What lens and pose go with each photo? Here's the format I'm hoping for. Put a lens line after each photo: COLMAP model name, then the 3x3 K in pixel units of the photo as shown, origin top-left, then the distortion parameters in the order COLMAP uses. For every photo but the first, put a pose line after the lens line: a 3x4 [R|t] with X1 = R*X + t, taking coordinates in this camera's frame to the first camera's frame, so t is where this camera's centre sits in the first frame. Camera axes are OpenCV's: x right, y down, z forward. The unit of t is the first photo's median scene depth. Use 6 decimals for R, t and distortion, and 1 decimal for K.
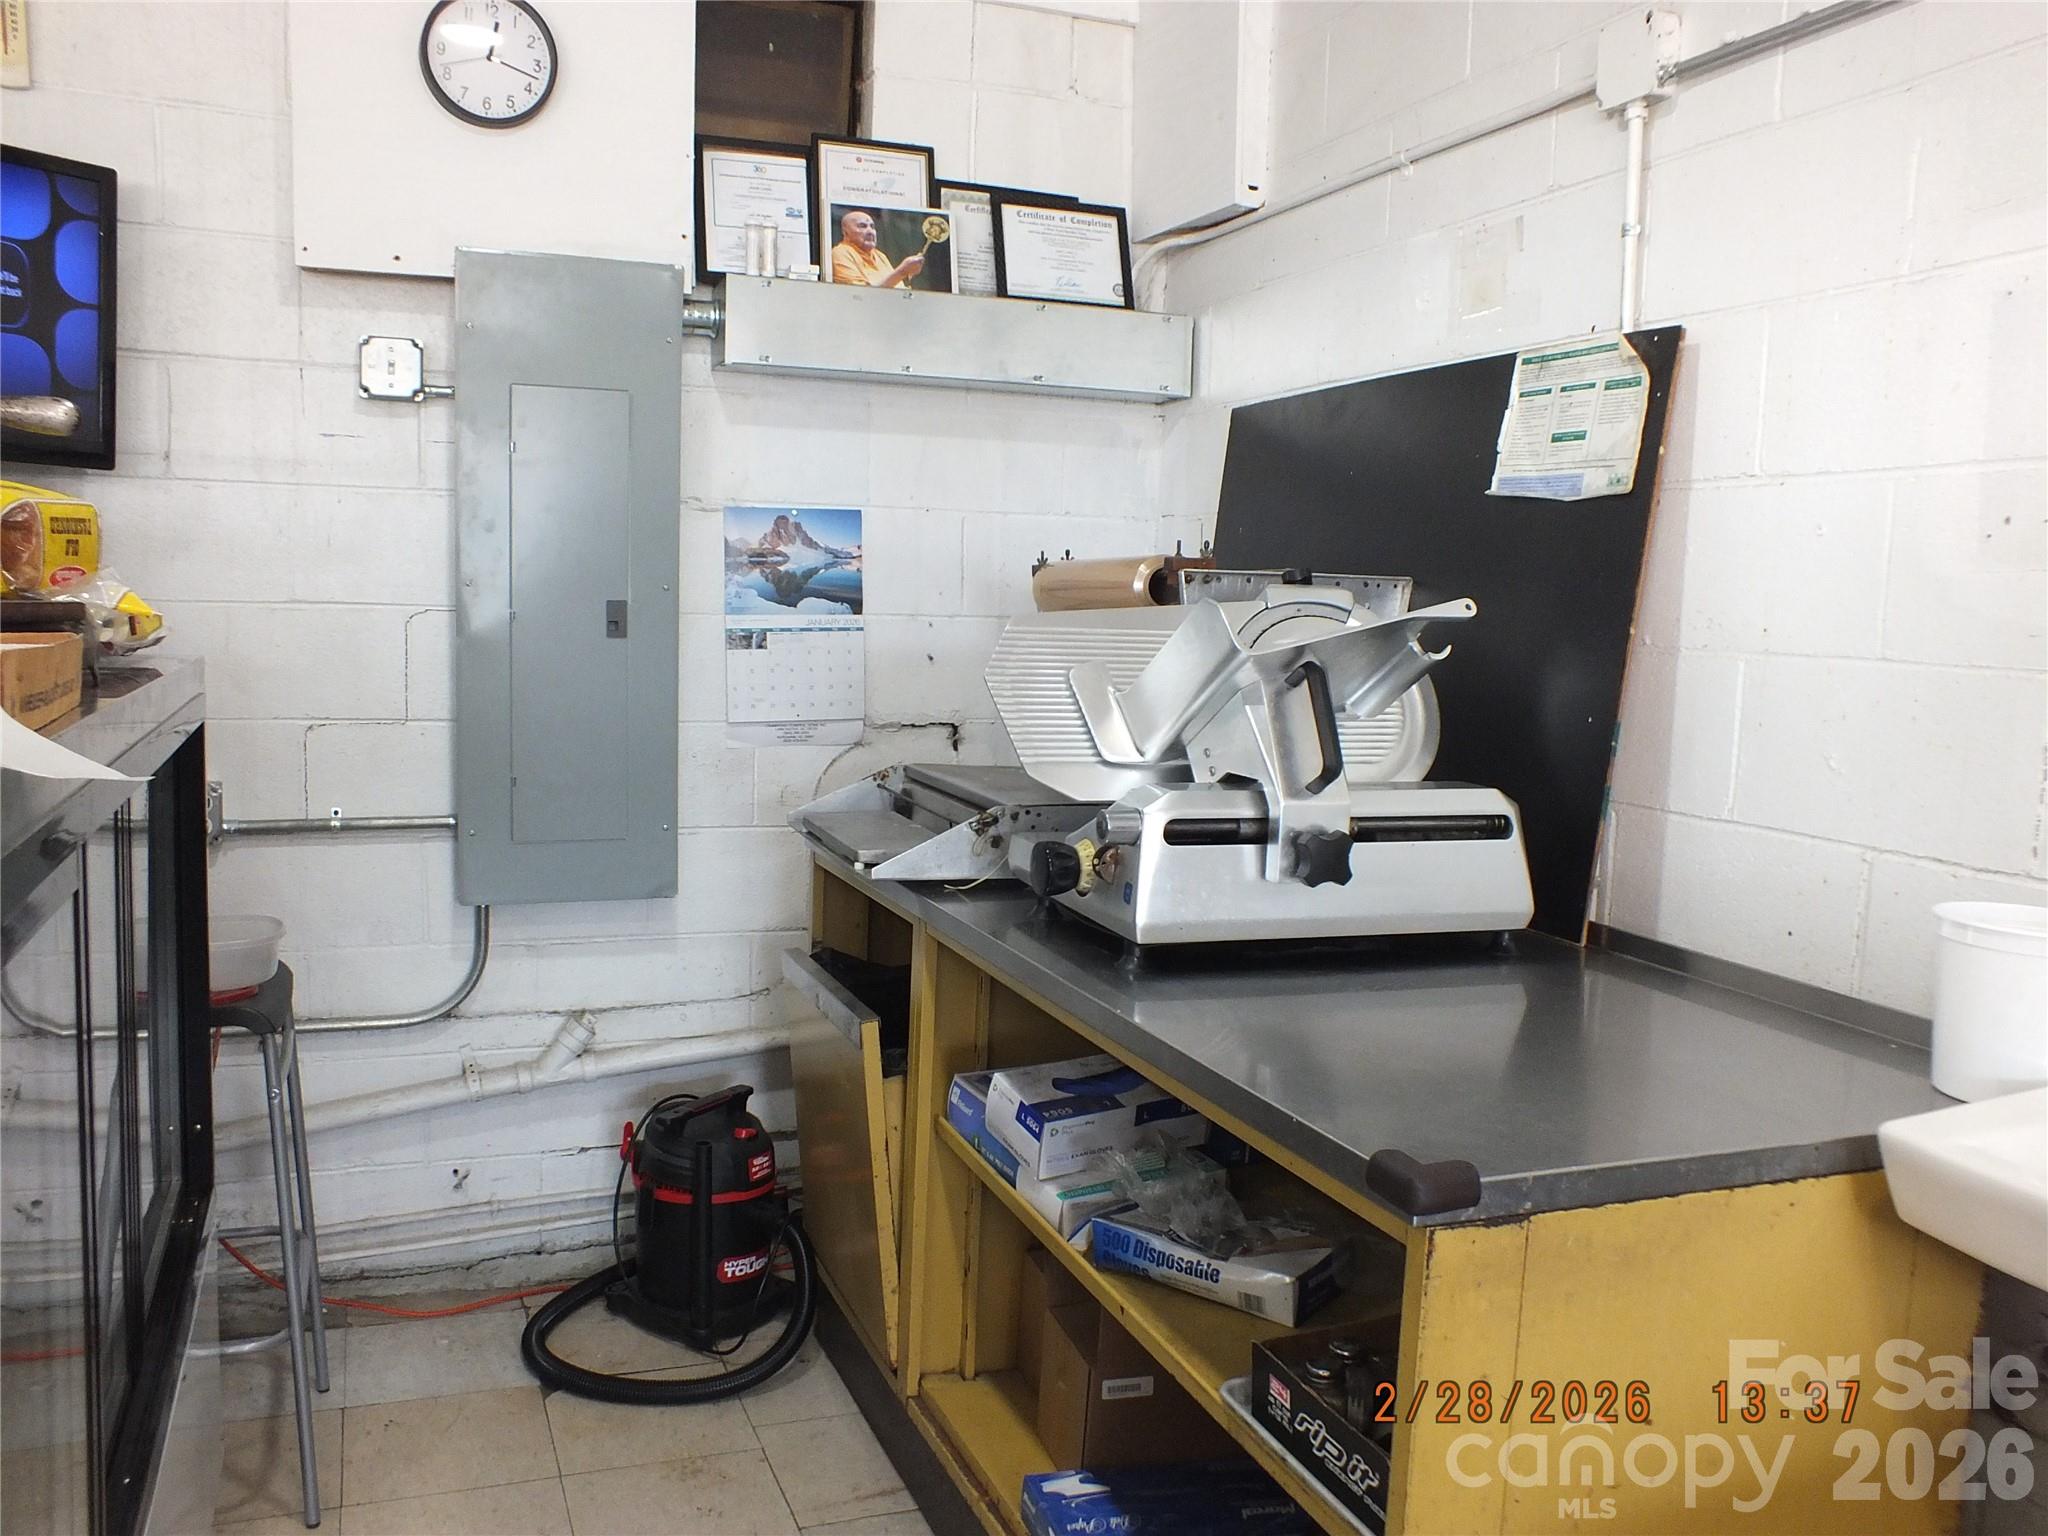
lens RADIAL K [[1707.7, 0, 1015.4], [0, 1707.7, 783.5], [0, 0, 1]] dist [-0.091233, 0.103632]
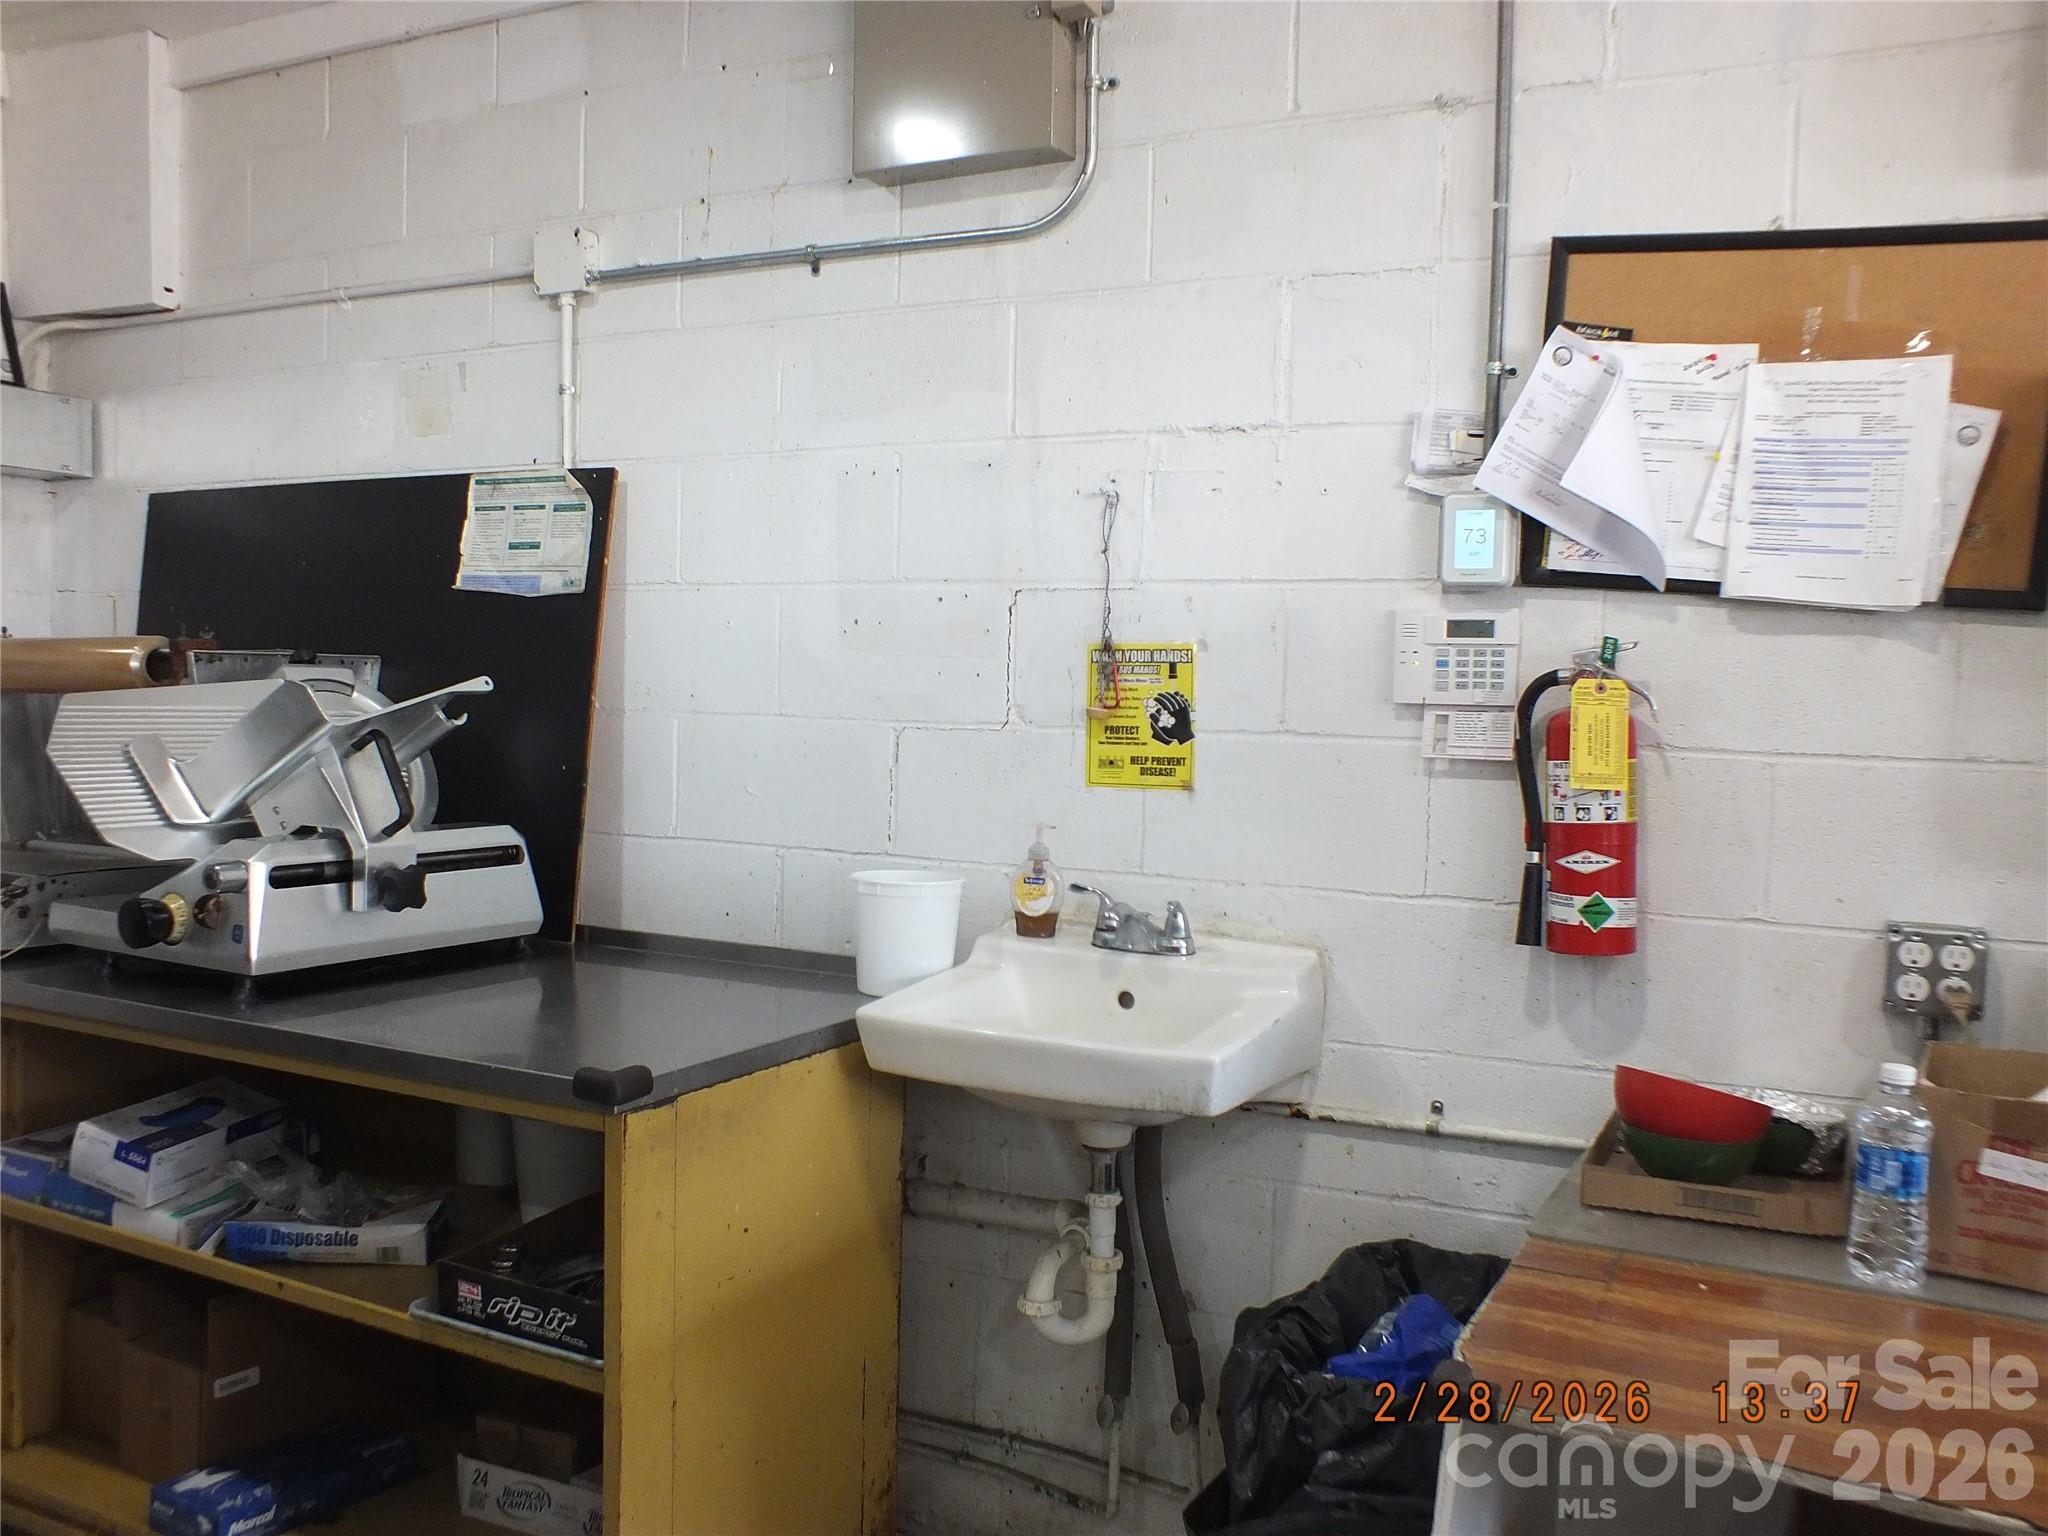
lens RADIAL K [[1707.7, 0, 1028.2], [0, 1707.7, 768.2], [0, 0, 1]] dist [-0.091233, 0.103632]
pose [[0.737775, -0.045251, 0.673528, -0.275995], [0.074273, 0.997135, -0.014365, 0.007646], [-0.670948, 0.060623, 0.739022, -0.194743]]
